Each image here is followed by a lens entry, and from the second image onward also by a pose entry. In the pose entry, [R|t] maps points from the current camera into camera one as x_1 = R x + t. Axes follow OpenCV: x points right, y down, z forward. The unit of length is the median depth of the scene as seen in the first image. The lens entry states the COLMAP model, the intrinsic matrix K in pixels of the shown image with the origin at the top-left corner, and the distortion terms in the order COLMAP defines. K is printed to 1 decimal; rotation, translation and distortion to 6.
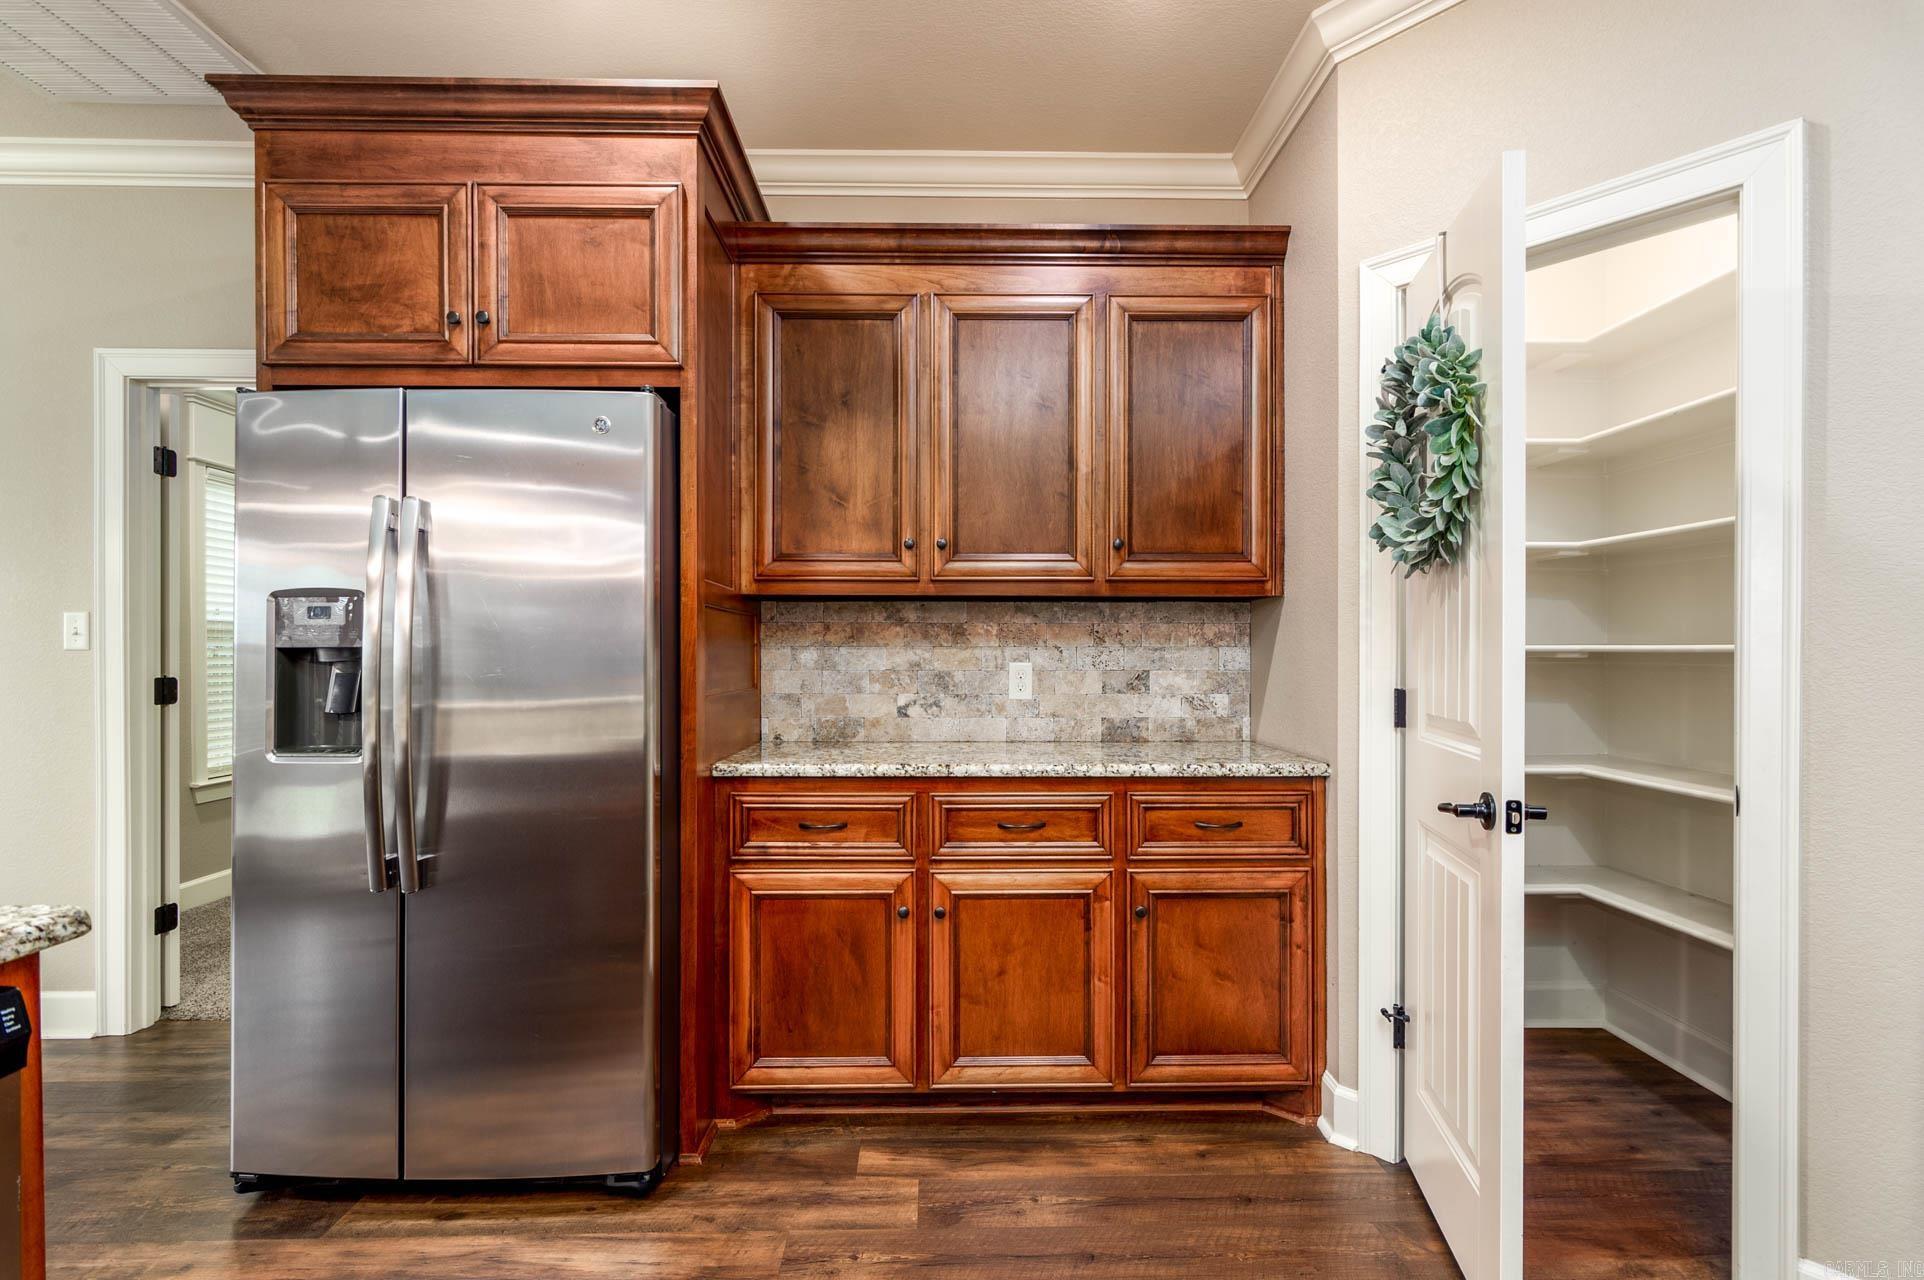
lens RADIAL K [[939.9, 0, 956.4], [0, 939.9, 659.3], [0, 0, 1]] dist [0.004998, 0.000271]
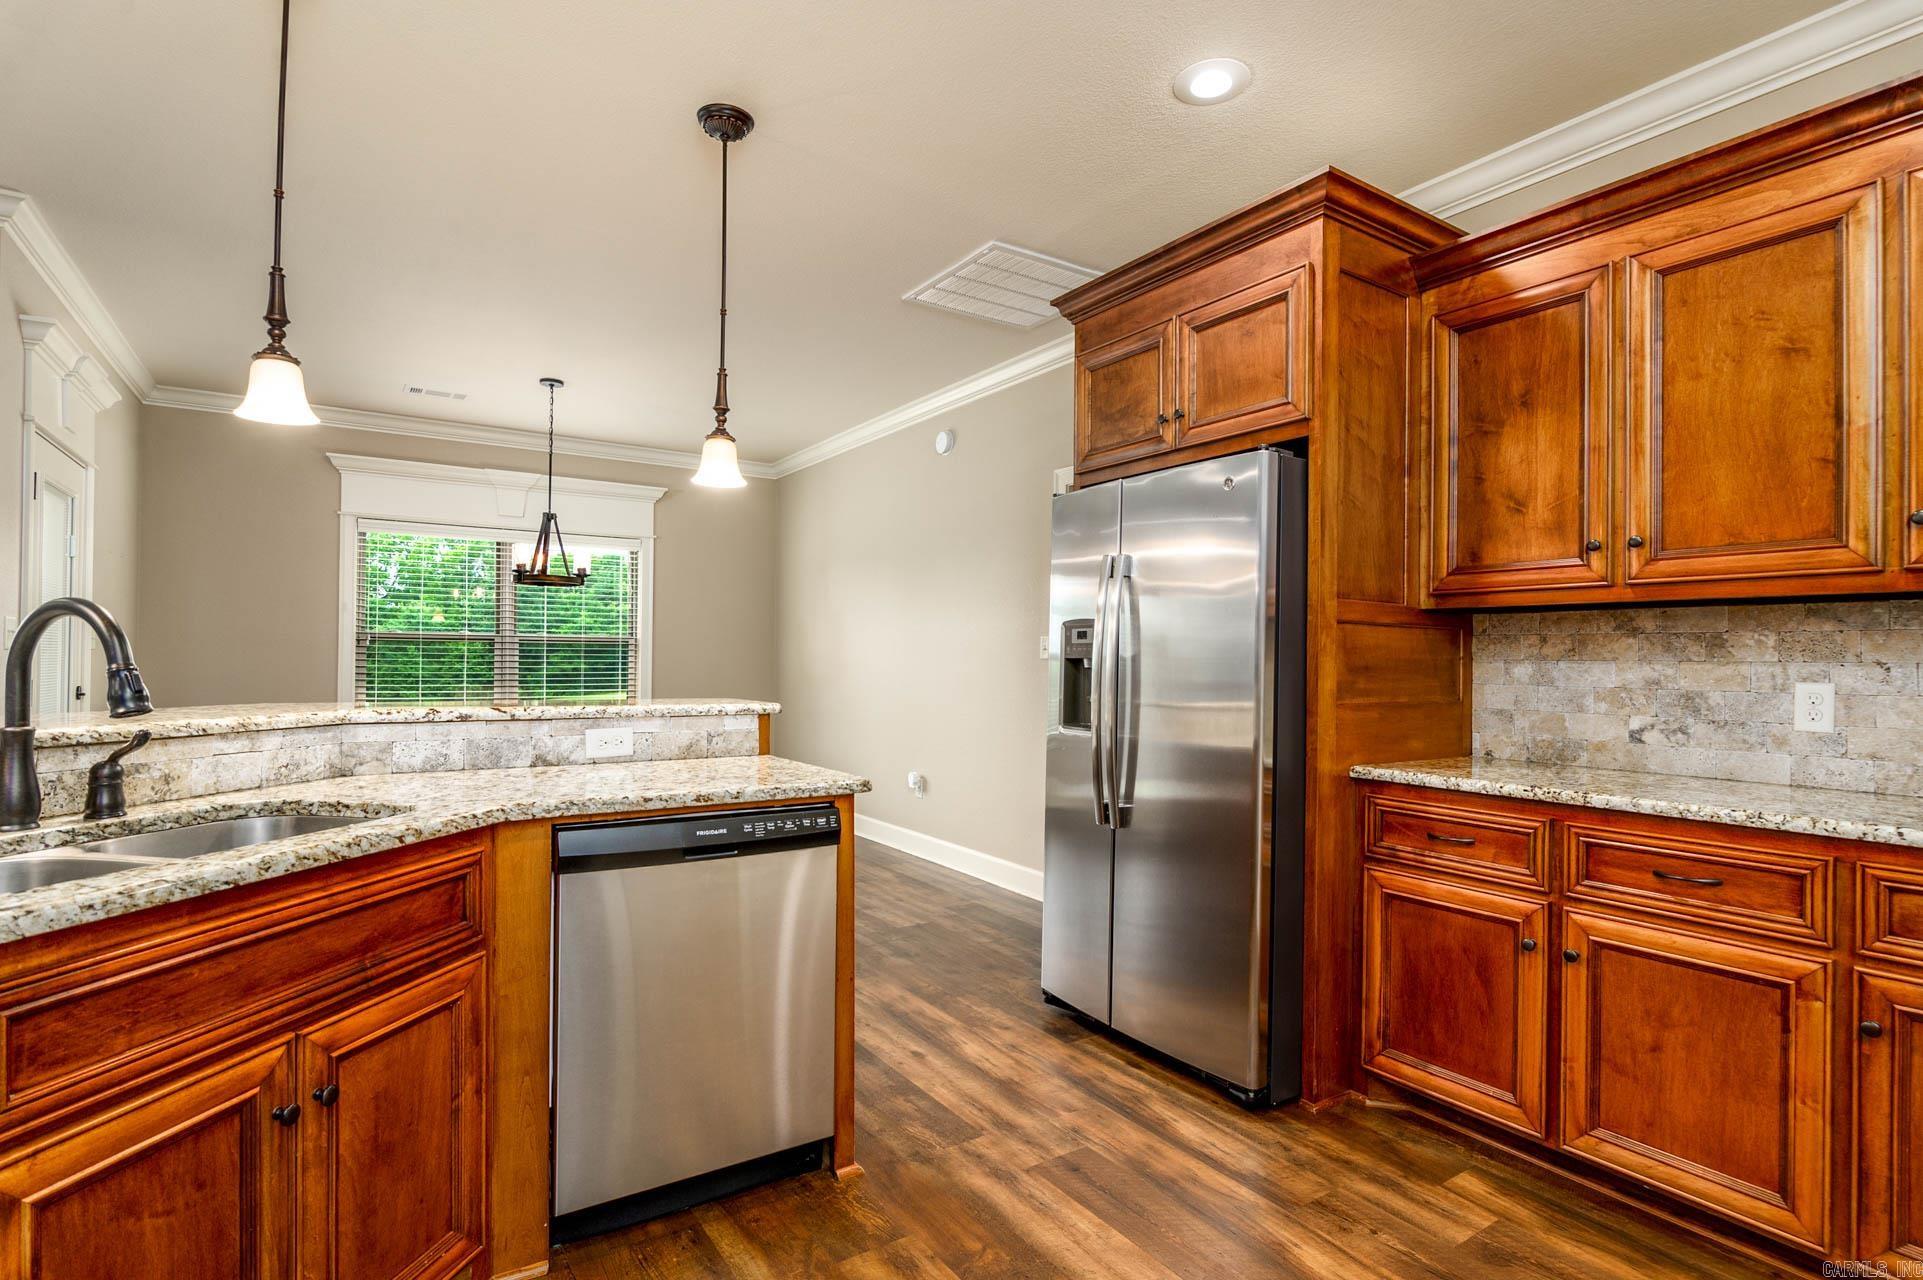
lens RADIAL K [[939.4, 0, 955.9], [0, 939.4, 659.3], [0, 0, 1]] dist [0.004998, 0.000271]
pose [[0.540886, 0.005145, -0.841080, 0.417164], [-0.017619, 0.999831, -0.005214, 0.000522], [0.840911, 0.017639, 0.540885, 0.010272]]
